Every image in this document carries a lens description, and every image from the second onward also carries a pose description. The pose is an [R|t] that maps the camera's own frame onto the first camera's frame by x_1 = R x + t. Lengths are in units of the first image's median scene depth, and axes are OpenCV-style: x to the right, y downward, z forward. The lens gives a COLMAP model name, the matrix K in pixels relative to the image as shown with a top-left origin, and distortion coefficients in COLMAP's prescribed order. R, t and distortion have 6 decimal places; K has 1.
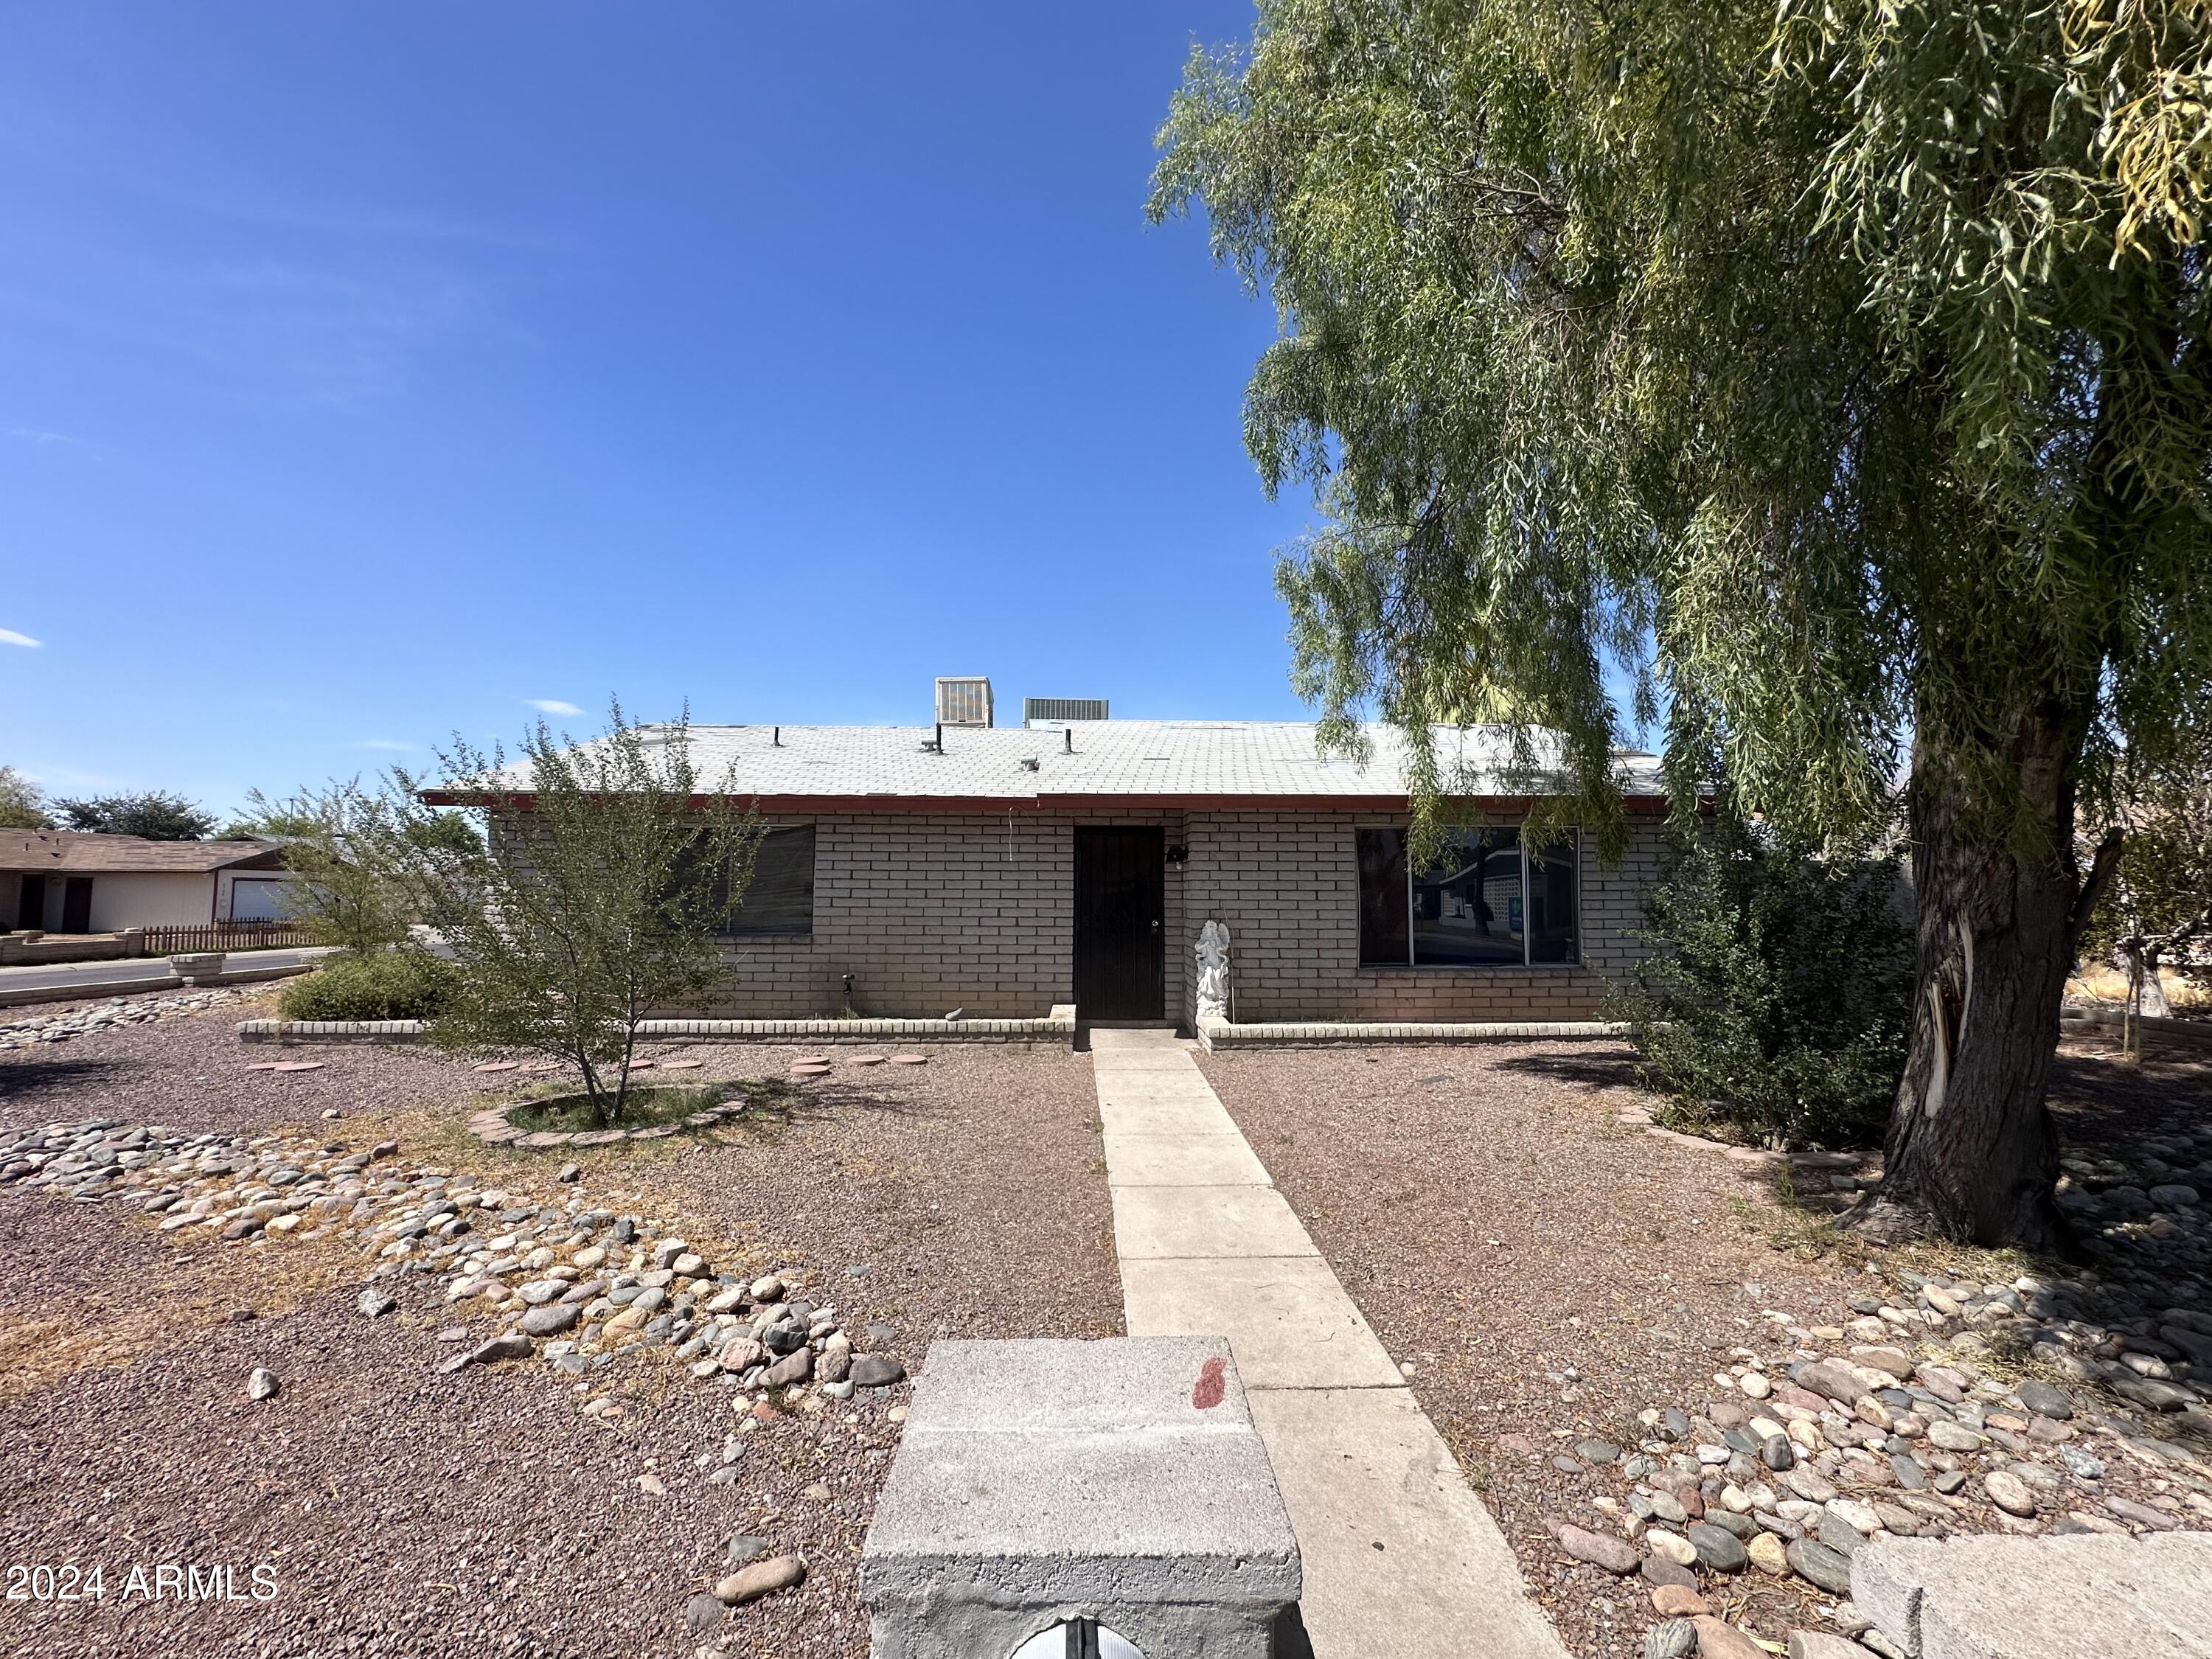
lens RADIAL K [[885.2, 0, 1106.5], [0, 885.2, 830.9], [0, 0, 1]] dist [-0.001328, 0.000491]
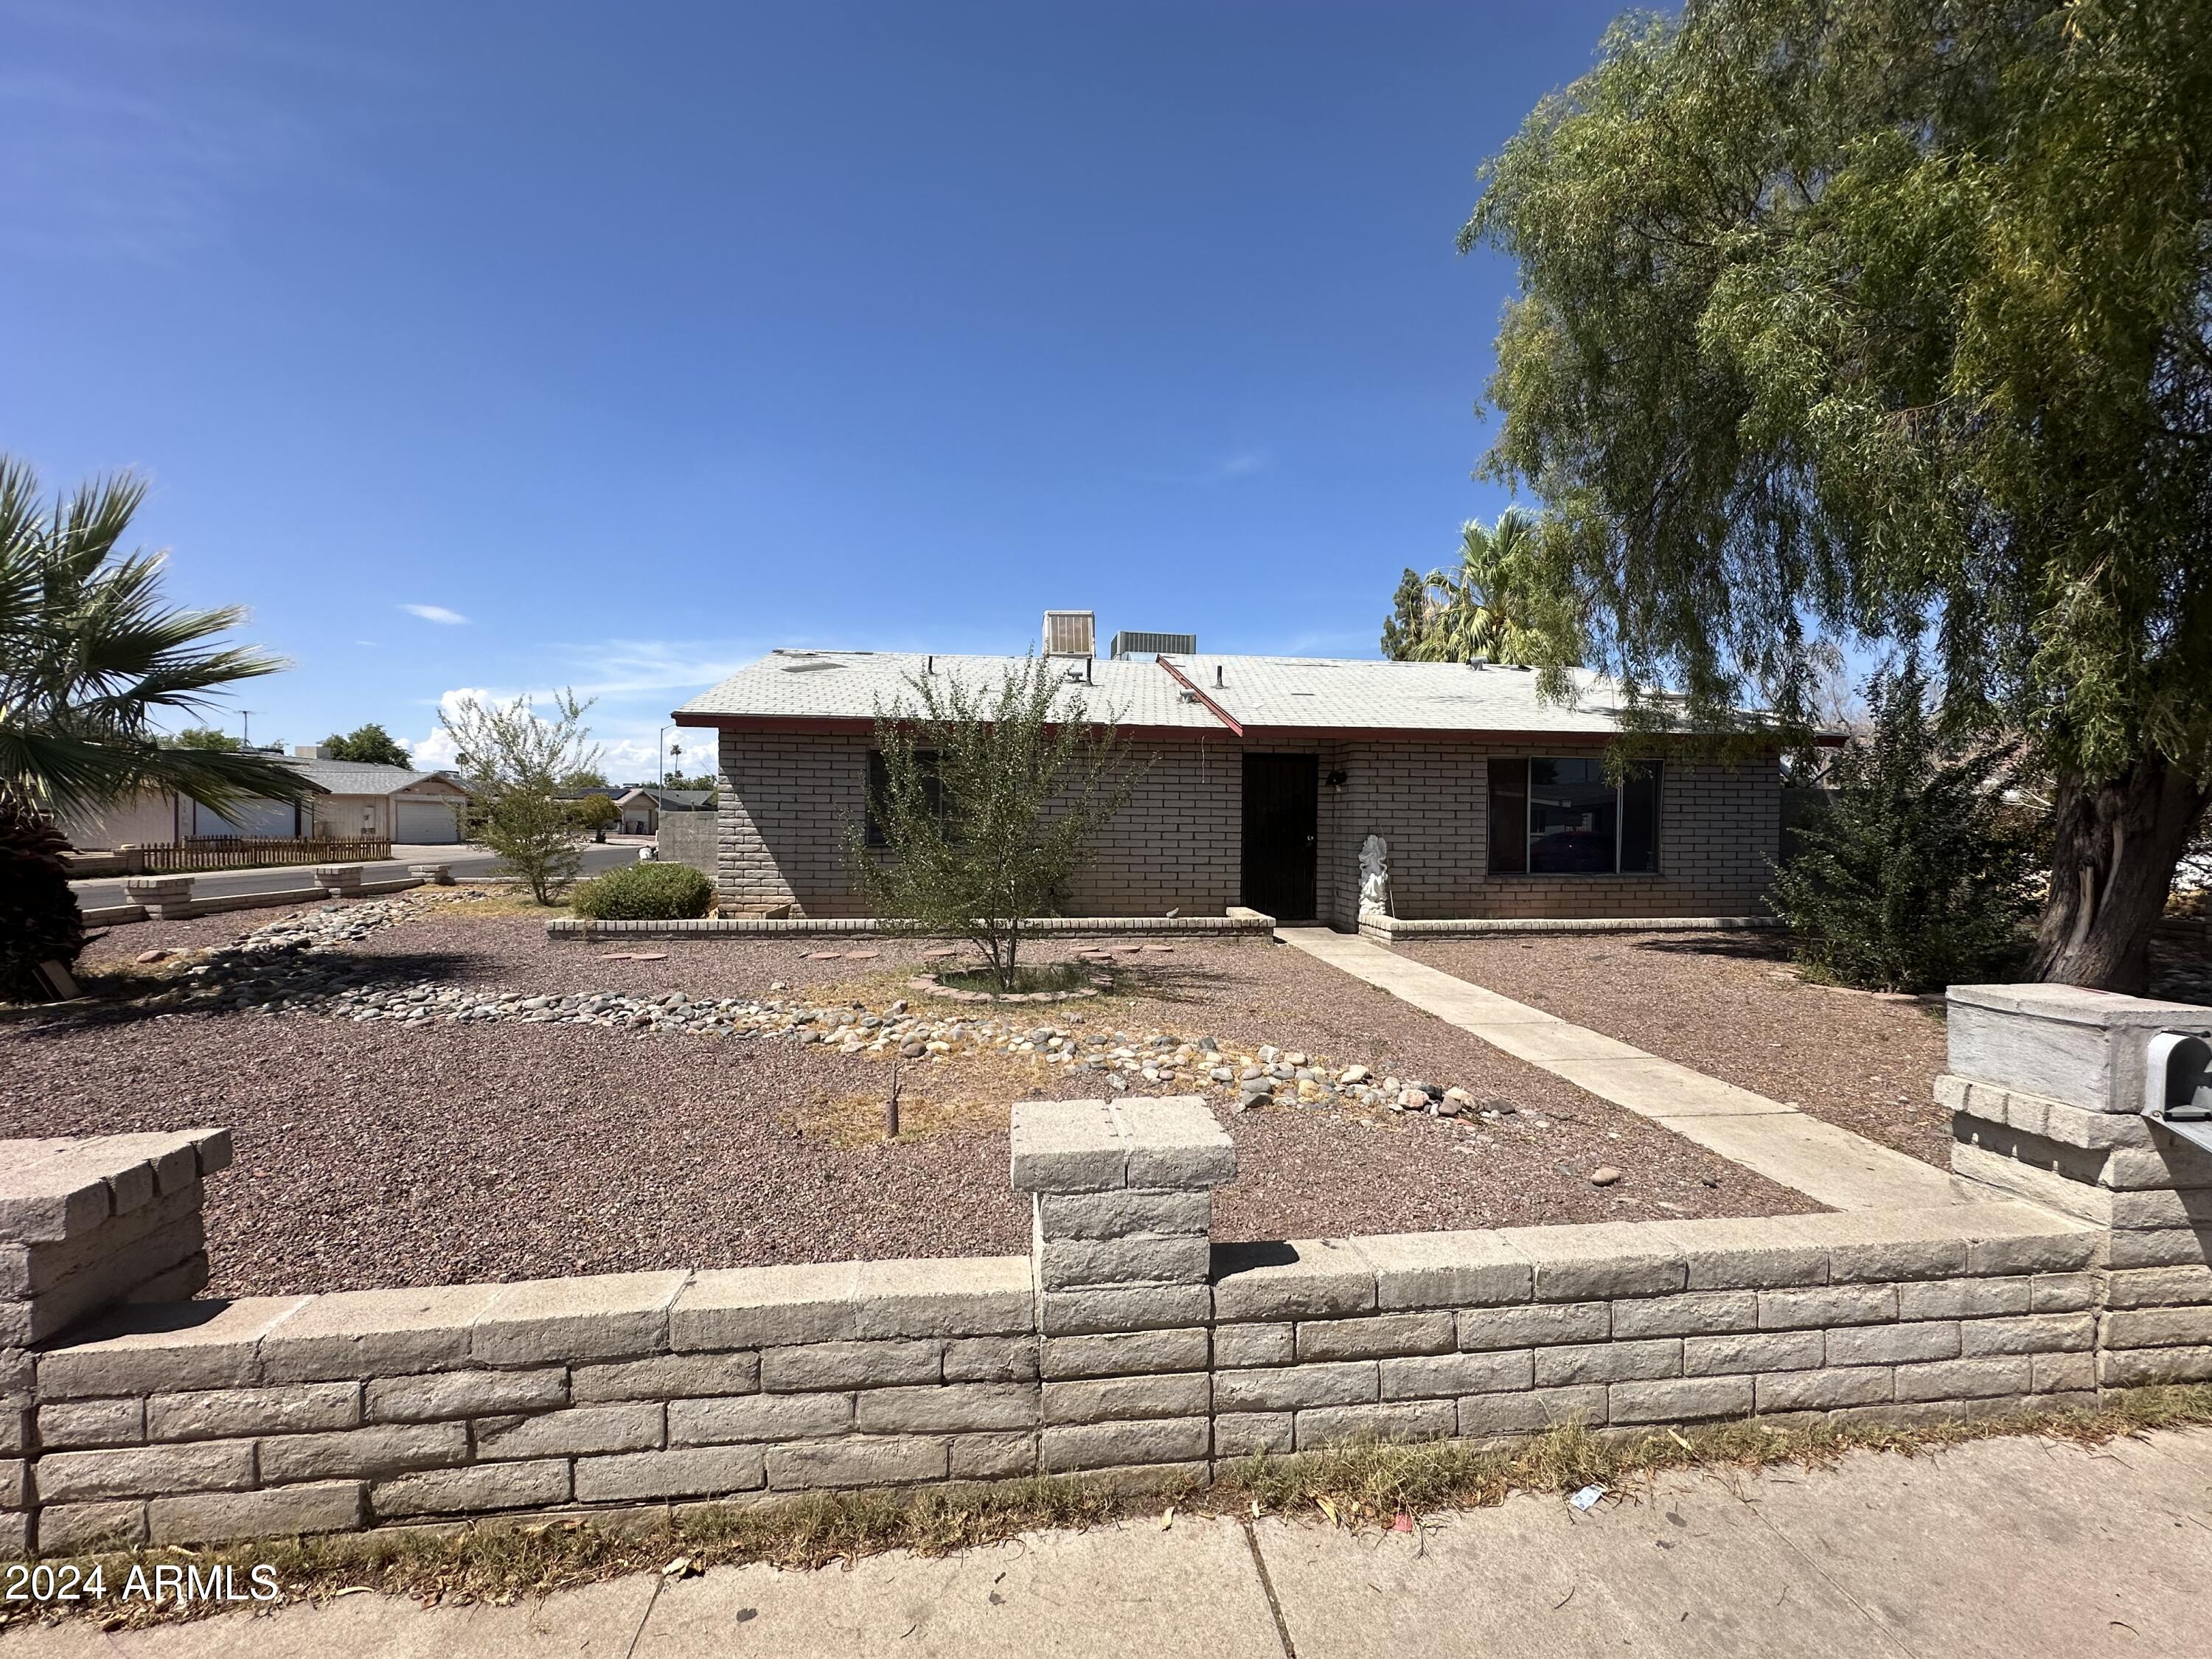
lens RADIAL K [[886.1, 0, 1106.0], [0, 886.1, 829.5], [0, 0, 1]] dist [-0.001997, 0.000976]
pose [[0.996268, 0.005069, 0.086168, -0.330876], [-0.012258, 0.996465, 0.083109, 0.000119], [-0.085442, -0.083855, 0.992808, -0.138061]]
